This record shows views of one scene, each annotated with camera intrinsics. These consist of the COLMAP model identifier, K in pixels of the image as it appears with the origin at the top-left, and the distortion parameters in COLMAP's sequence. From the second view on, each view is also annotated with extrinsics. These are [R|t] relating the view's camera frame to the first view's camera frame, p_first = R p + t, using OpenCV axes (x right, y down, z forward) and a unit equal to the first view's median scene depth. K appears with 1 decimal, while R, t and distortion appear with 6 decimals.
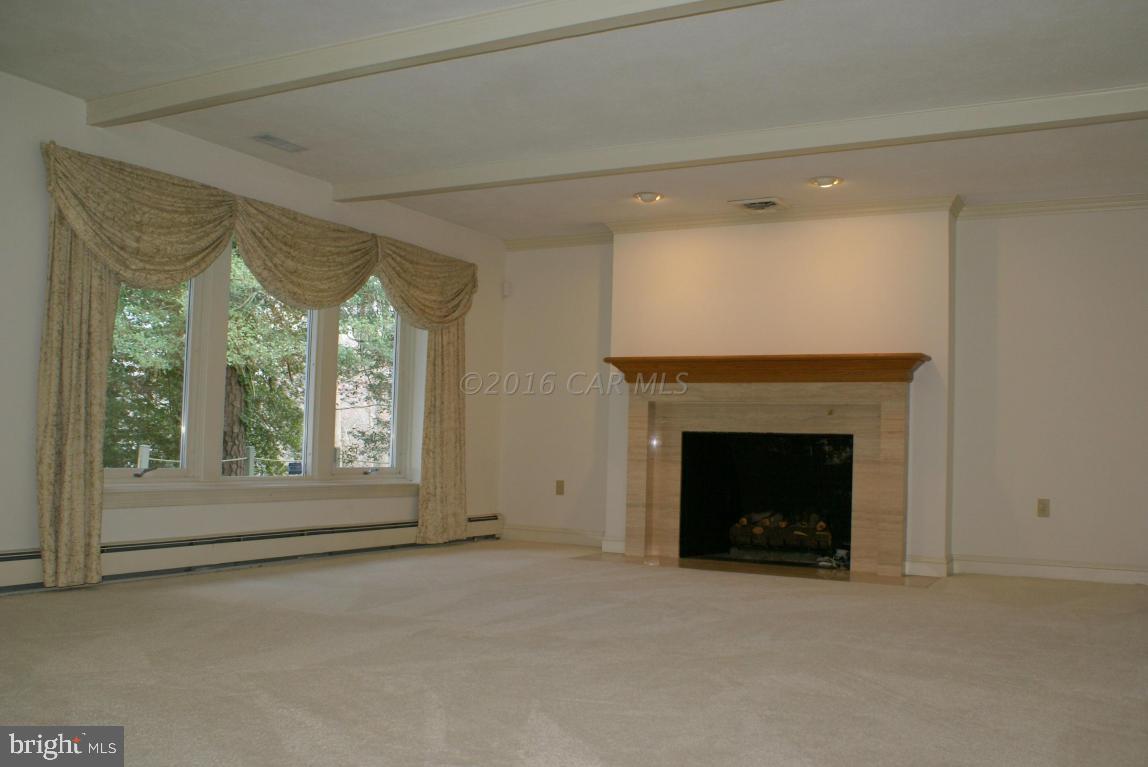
lens RADIAL K [[1061.6, 0, 574.0], [0, 1061.6, 383.5], [0, 0, 1]] dist [-0.002844, -0.002137]
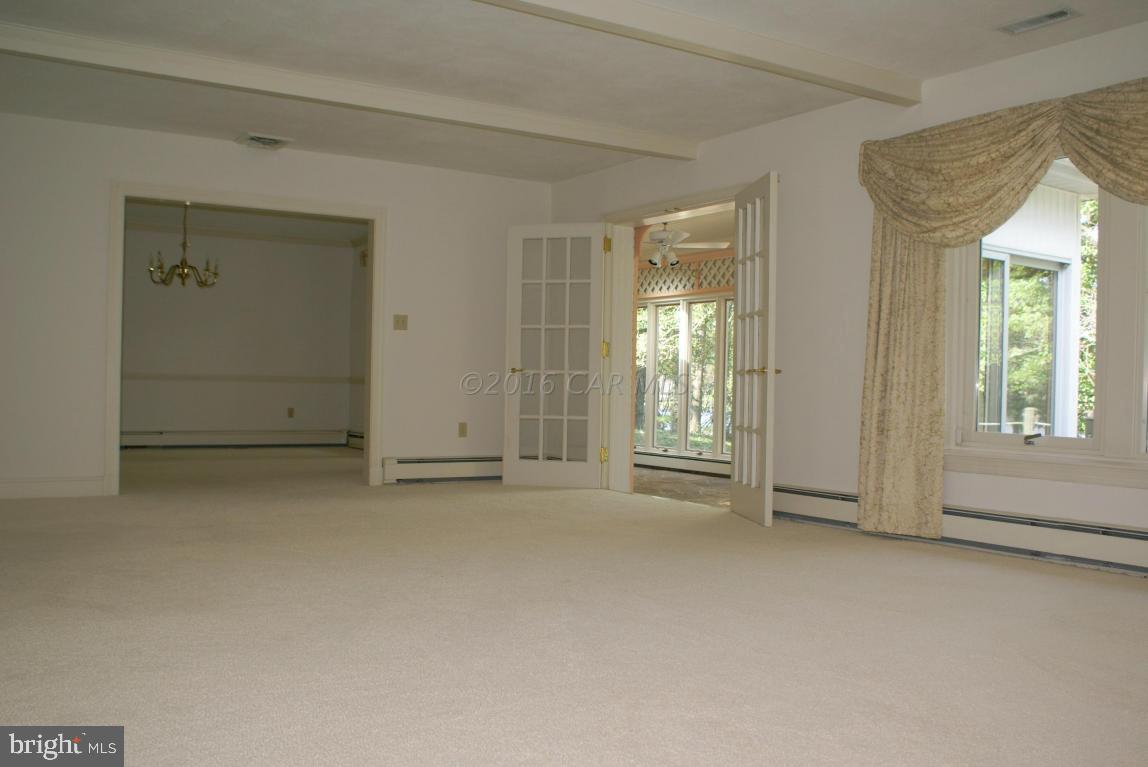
lens RADIAL K [[1061.6, 0, 574.0], [0, 1061.6, 383.5], [0, 0, 1]] dist [-0.002844, -0.002137]
pose [[-0.461225, -0.037494, -0.886491, 0.595171], [0.021293, 0.998351, -0.053303, 0.078394], [0.887028, -0.043461, -0.459666, 1.106633]]
